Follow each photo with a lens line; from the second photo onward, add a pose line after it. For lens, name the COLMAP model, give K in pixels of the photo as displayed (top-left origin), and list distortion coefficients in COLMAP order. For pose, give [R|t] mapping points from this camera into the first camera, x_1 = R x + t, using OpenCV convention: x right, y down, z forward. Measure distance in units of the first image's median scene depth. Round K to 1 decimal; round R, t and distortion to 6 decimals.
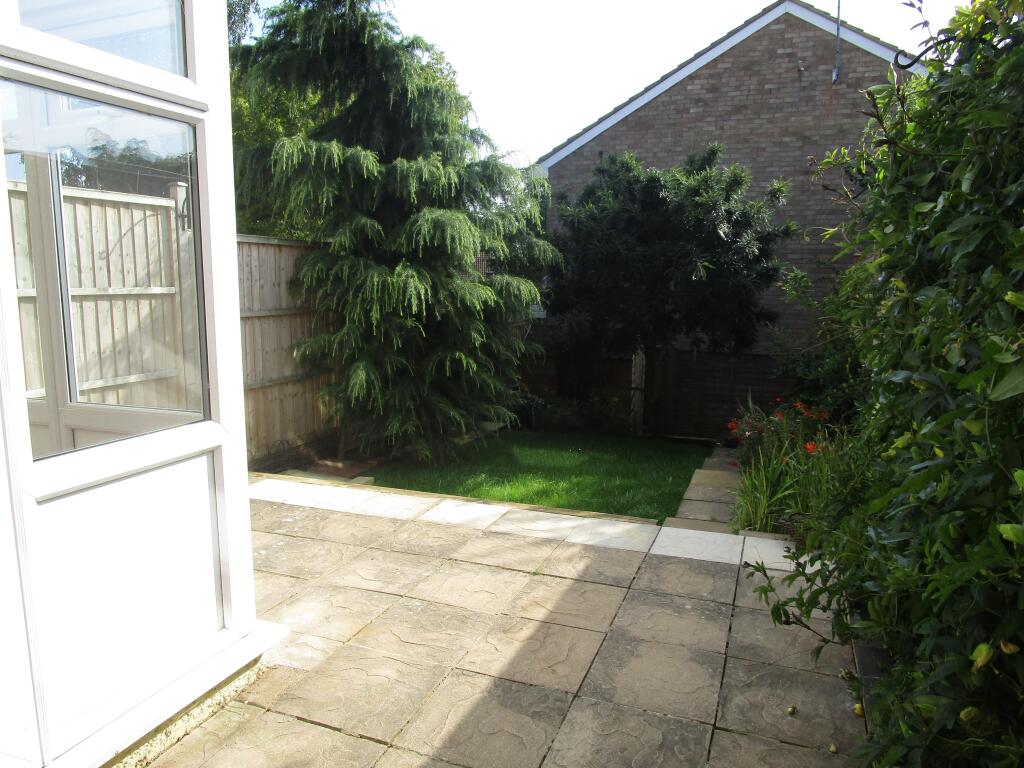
lens RADIAL K [[733.5, 0, 510.7], [0, 733.5, 384.7], [0, 0, 1]] dist [-0.011765, 0.004468]
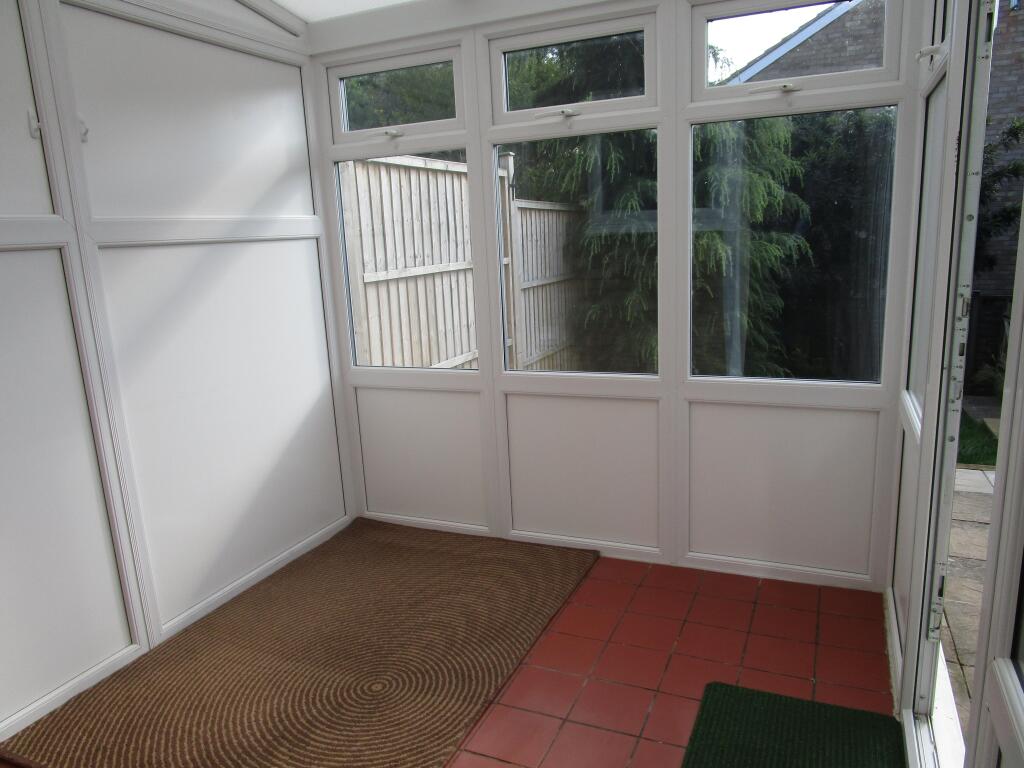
lens RADIAL K [[733.5, 0, 512.6], [0, 733.5, 385.2], [0, 0, 1]] dist [-0.011765, 0.004468]
pose [[0.997774, -0.038424, -0.054501, -0.161470], [0.041481, 0.997563, 0.056105, -0.006184], [0.052213, -0.058241, 0.996936, -0.004040]]
